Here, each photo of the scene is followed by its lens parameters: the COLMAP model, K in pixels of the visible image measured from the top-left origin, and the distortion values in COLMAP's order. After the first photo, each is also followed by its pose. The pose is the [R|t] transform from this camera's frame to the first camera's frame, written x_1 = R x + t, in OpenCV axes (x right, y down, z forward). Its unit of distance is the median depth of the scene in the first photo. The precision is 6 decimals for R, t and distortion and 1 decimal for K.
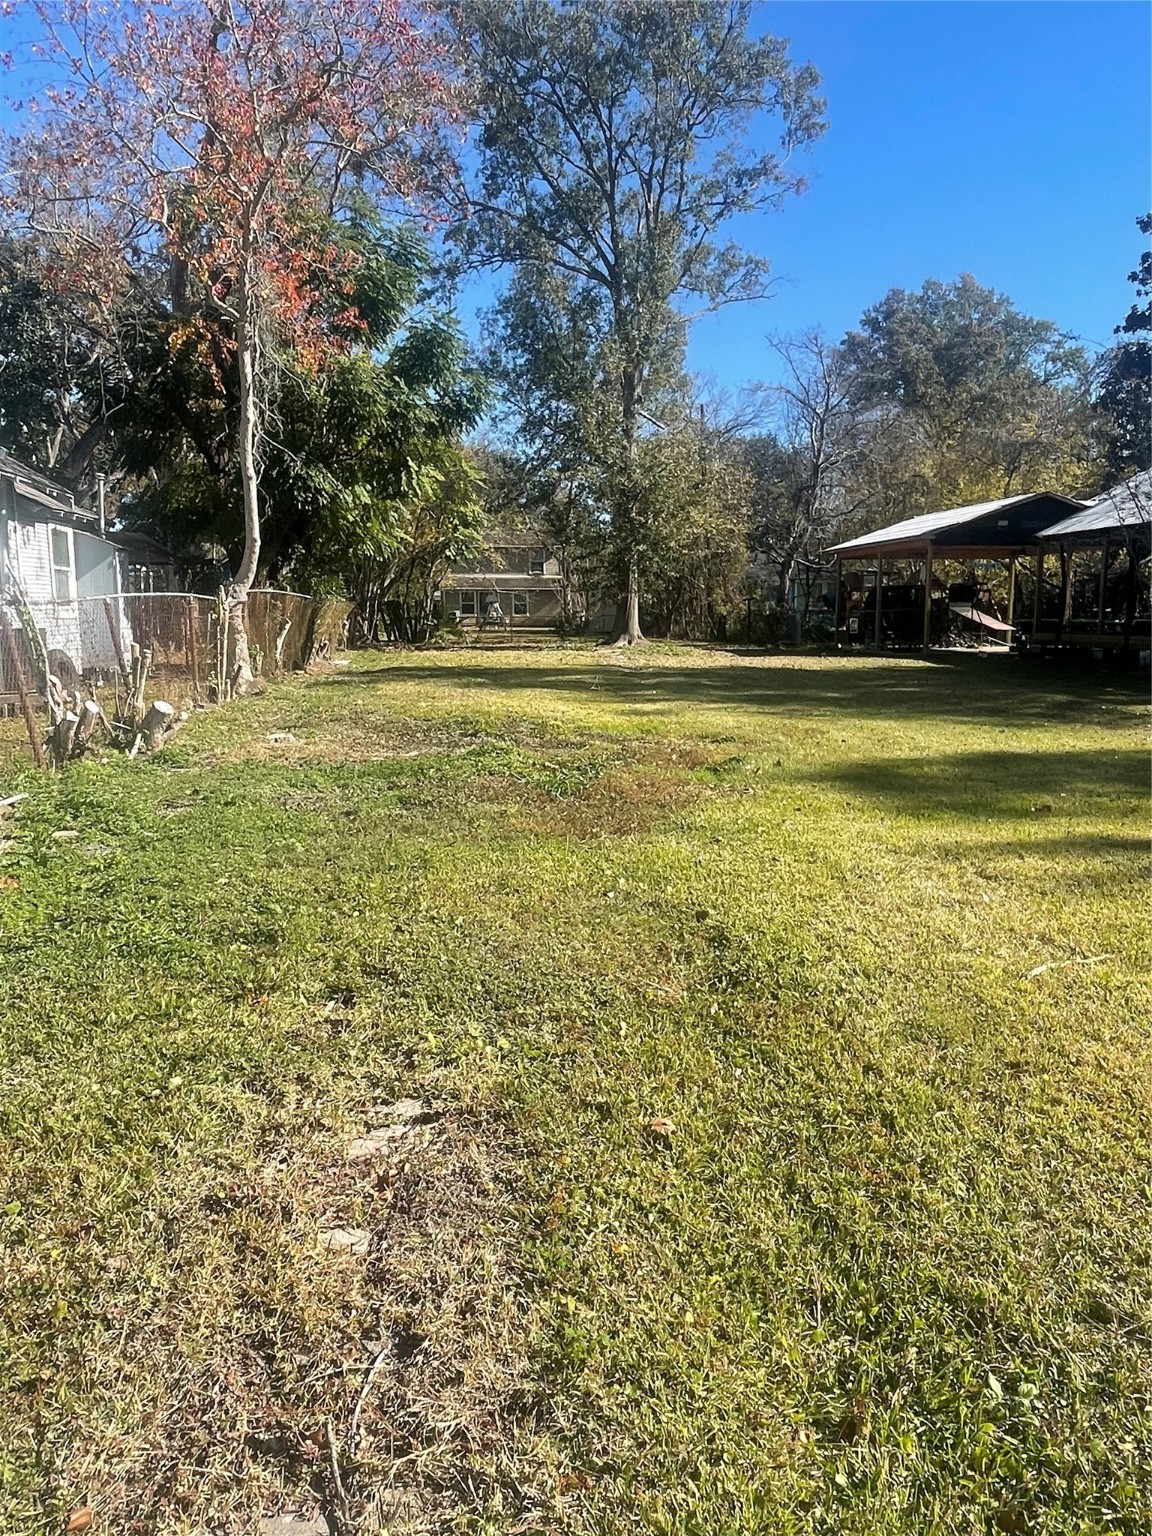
lens RADIAL K [[1154.3, 0, 576.0], [0, 1154.3, 768.0], [0, 0, 1]] dist [-0.002642, -0.007361]
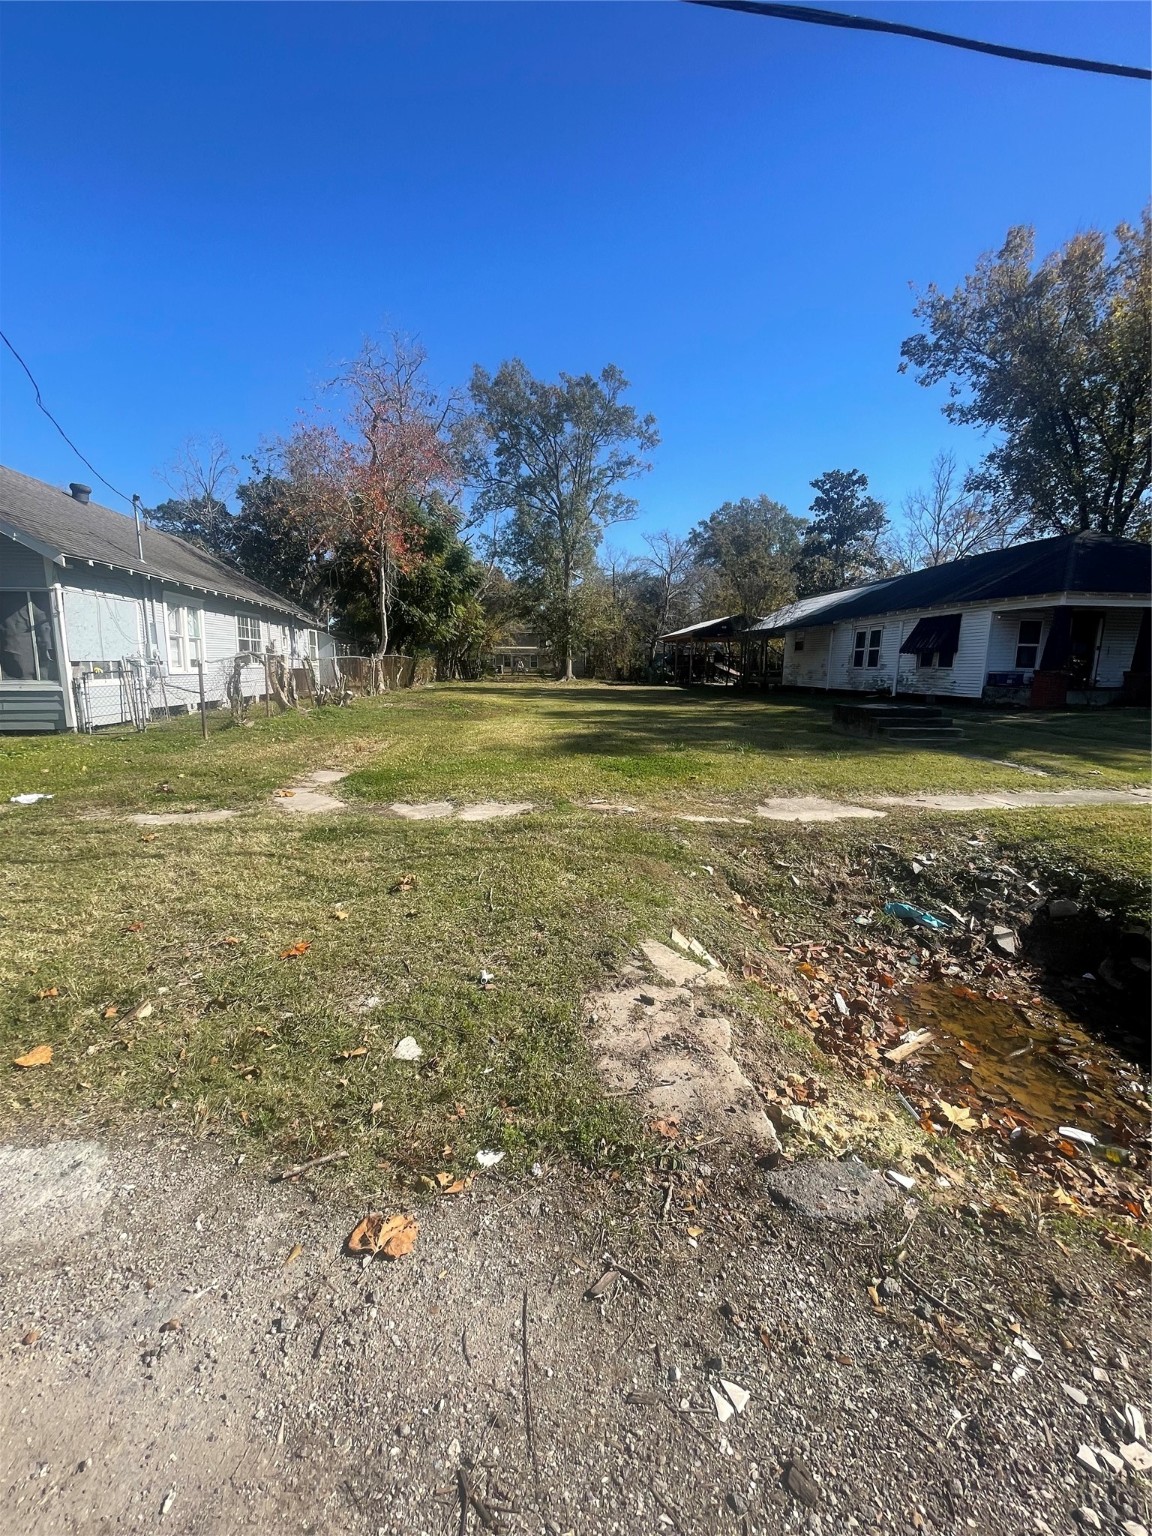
lens RADIAL K [[671.4, 0, 581.4], [0, 671.4, 766.4], [0, 0, 1]] dist [-0.003882, 0.004983]
pose [[0.999732, 0.010914, -0.020394, 0.123985], [-0.010647, 0.999857, 0.013175, 0.045874], [0.020535, -0.012954, 0.999705, -0.324656]]
